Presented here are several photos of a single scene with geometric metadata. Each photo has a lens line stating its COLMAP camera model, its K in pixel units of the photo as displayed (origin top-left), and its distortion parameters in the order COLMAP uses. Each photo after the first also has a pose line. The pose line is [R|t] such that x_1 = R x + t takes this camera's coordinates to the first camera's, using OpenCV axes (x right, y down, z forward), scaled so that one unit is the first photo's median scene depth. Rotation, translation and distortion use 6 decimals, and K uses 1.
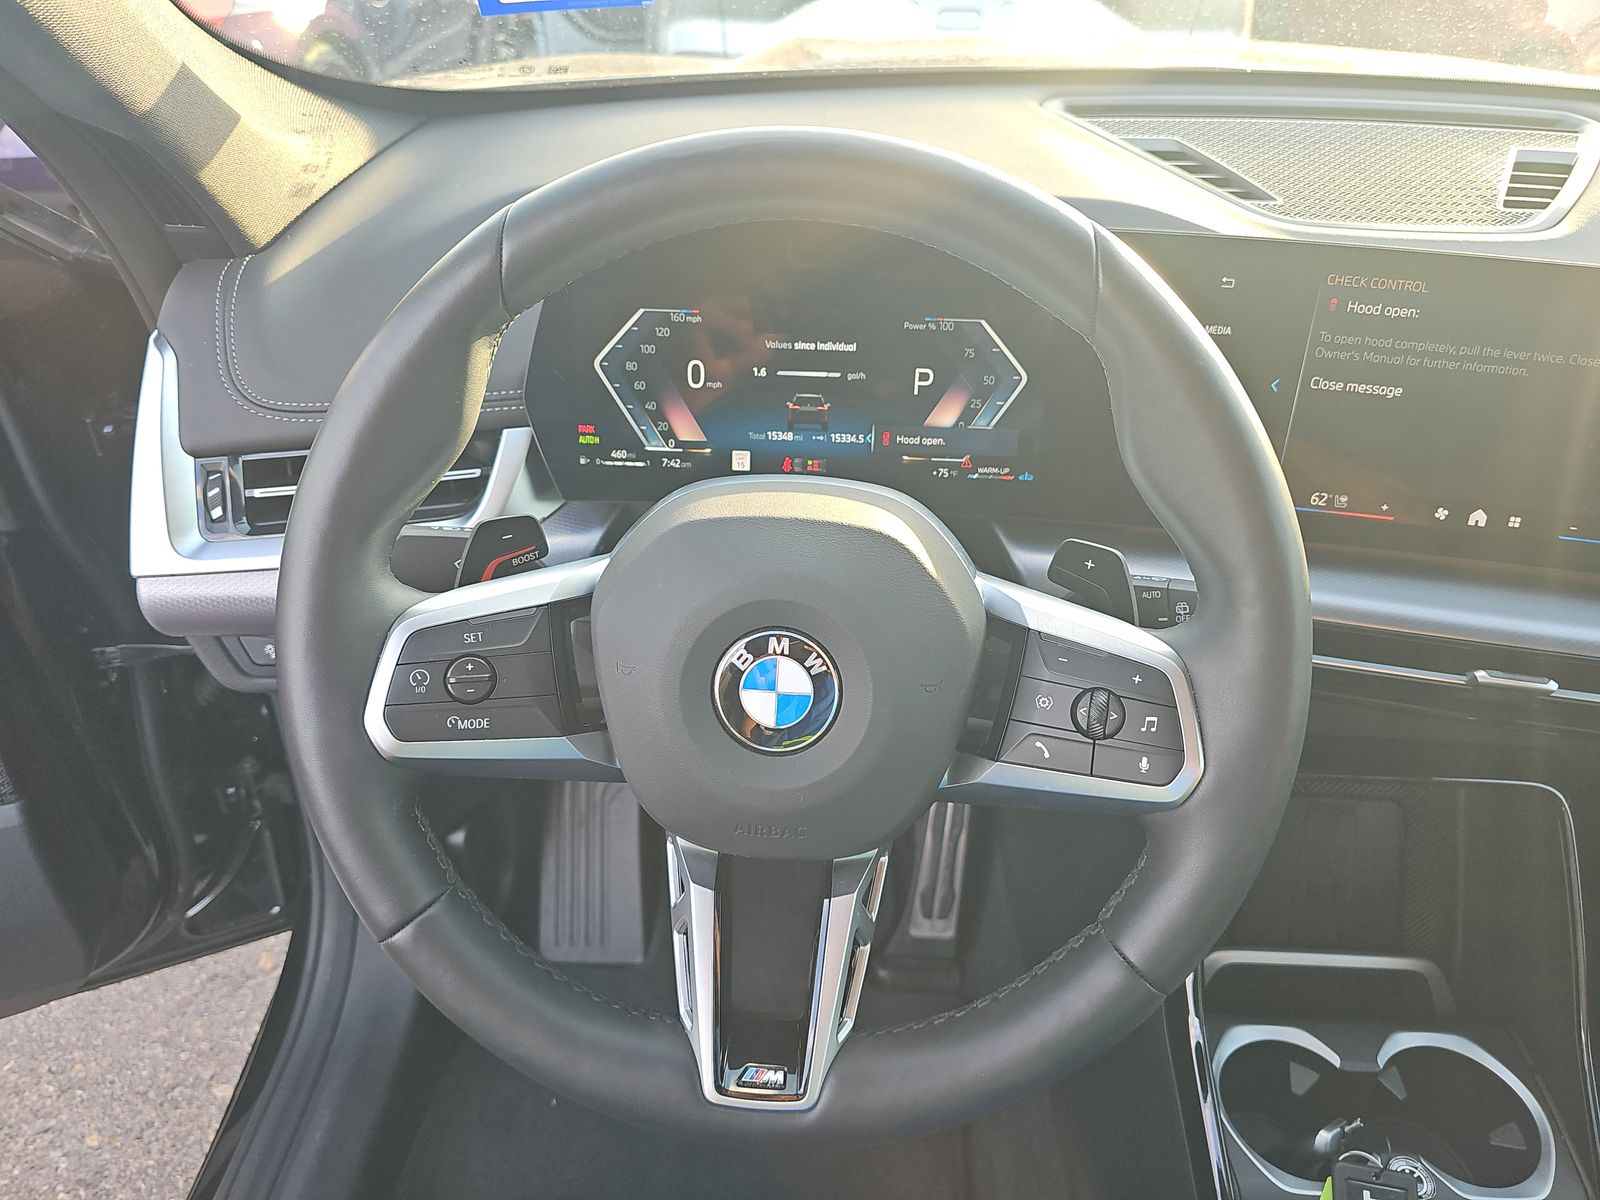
lens RADIAL K [[1050.1, 0, 798.1], [0, 1050.1, 611.4], [0, 0, 1]] dist [-0.045426, -0.003957]
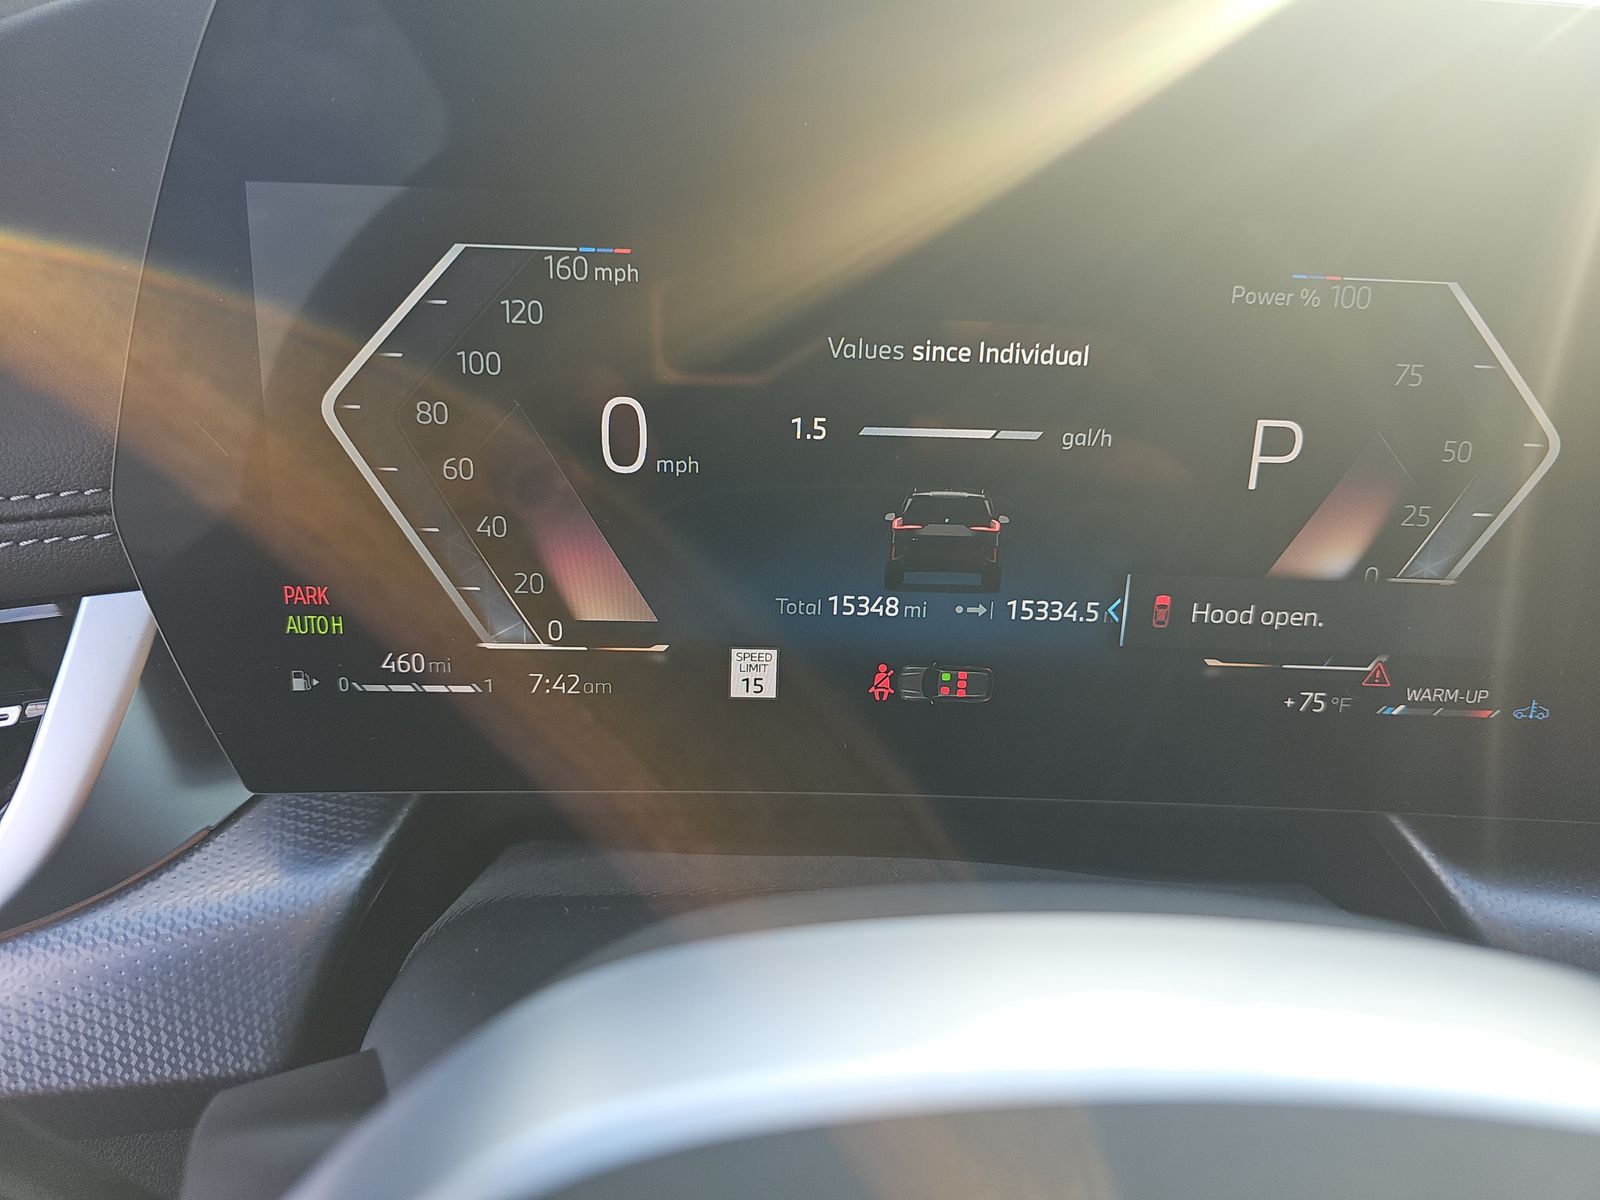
lens RADIAL K [[1050.1, 0, 803.5], [0, 1050.1, 601.3], [0, 0, 1]] dist [-0.045426, -0.003957]
pose [[0.997296, -0.015181, 0.071901, -0.063646], [0.019823, 0.997734, -0.064301, -0.147717], [-0.070762, 0.065553, 0.995337, 0.652634]]
